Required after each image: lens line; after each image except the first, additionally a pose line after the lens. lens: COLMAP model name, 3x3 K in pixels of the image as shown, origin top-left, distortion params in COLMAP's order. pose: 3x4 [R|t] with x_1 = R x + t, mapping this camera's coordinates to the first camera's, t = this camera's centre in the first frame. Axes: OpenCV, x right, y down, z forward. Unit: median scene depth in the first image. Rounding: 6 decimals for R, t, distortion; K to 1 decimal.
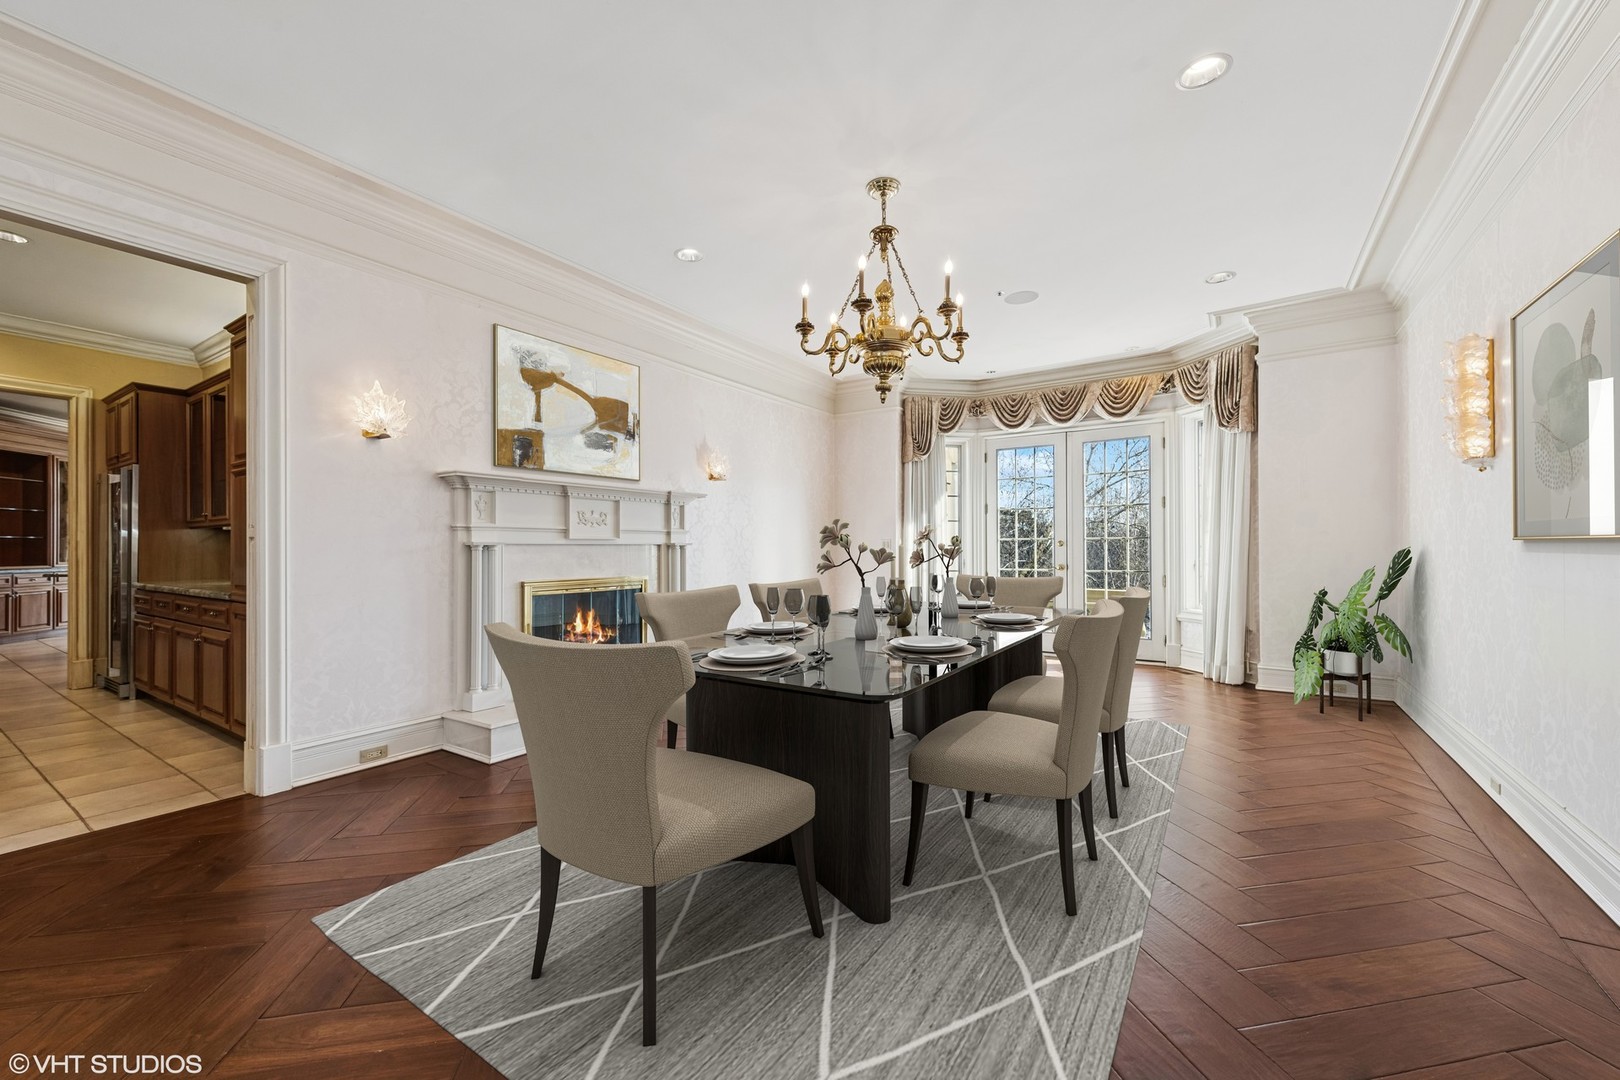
lens RADIAL K [[642.3, 0, 801.7], [0, 642.3, 554.9], [0, 0, 1]] dist [0.017179, -0.000028]
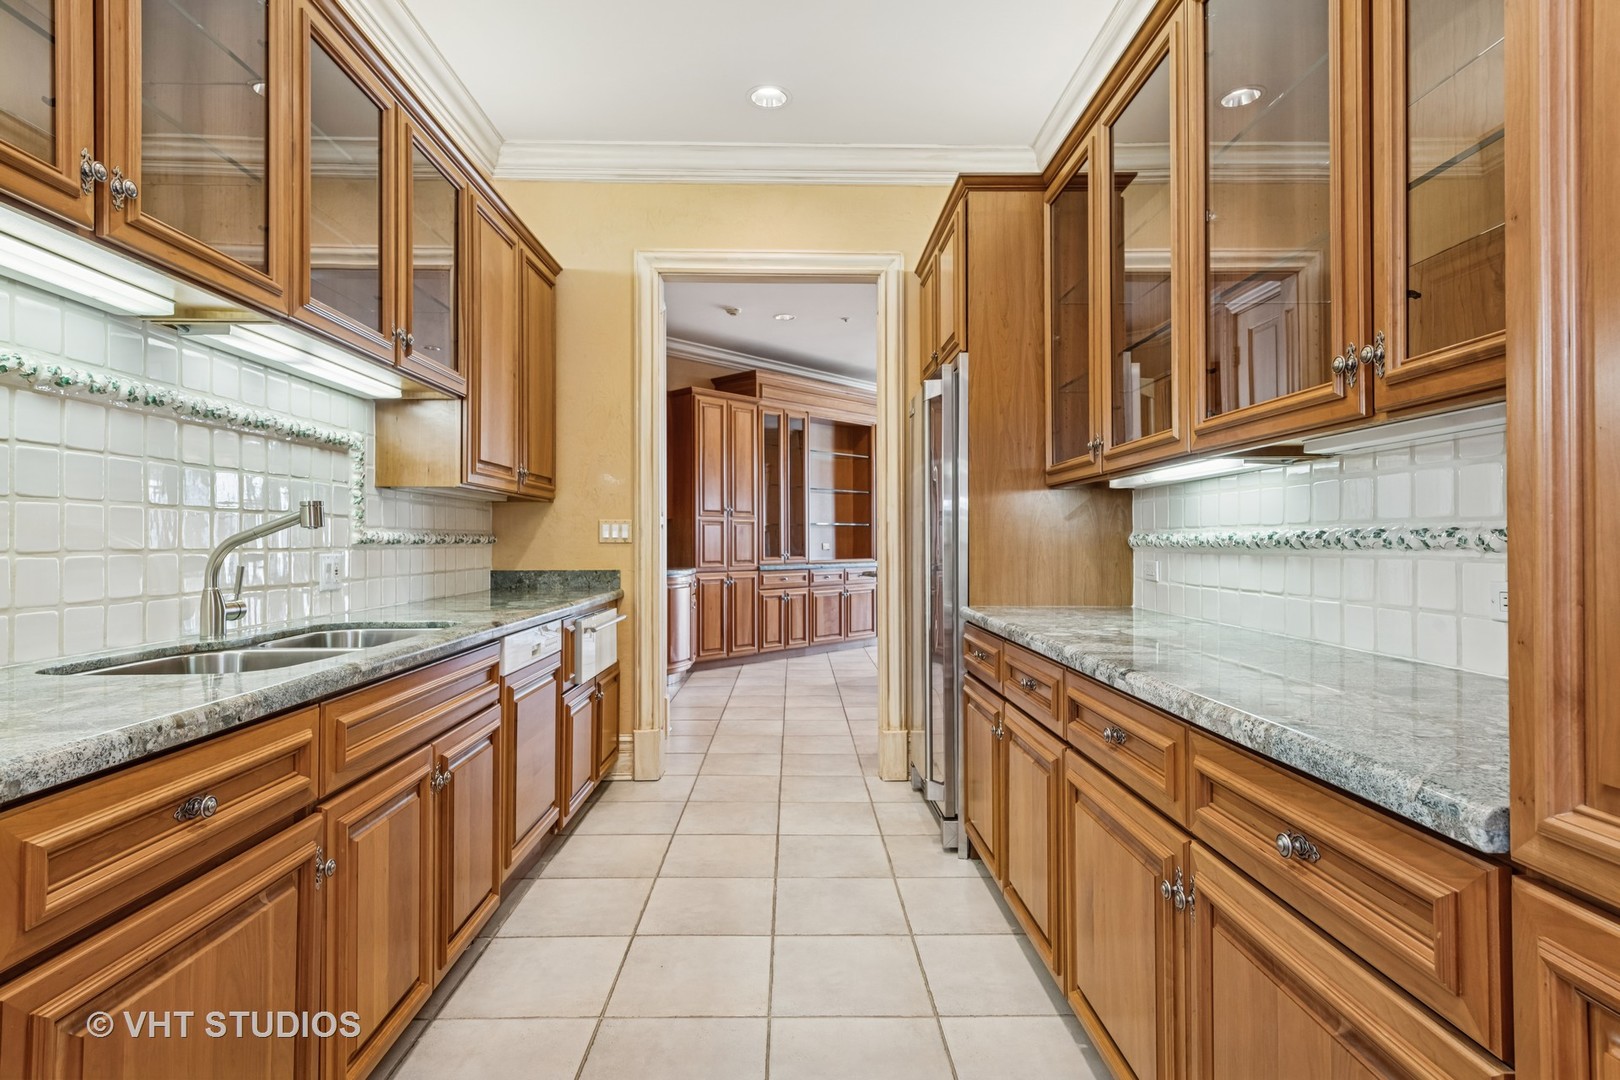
lens RADIAL K [[834.2, 0, 807.7], [0, 834.2, 539.7], [0, 0, 1]] dist [-0.003237, -0.000039]
pose [[0.585769, -0.008023, -0.810438, -0.586248], [0.006570, 0.999965, -0.005151, -0.004048], [0.810451, -0.002307, 0.585801, 0.545808]]
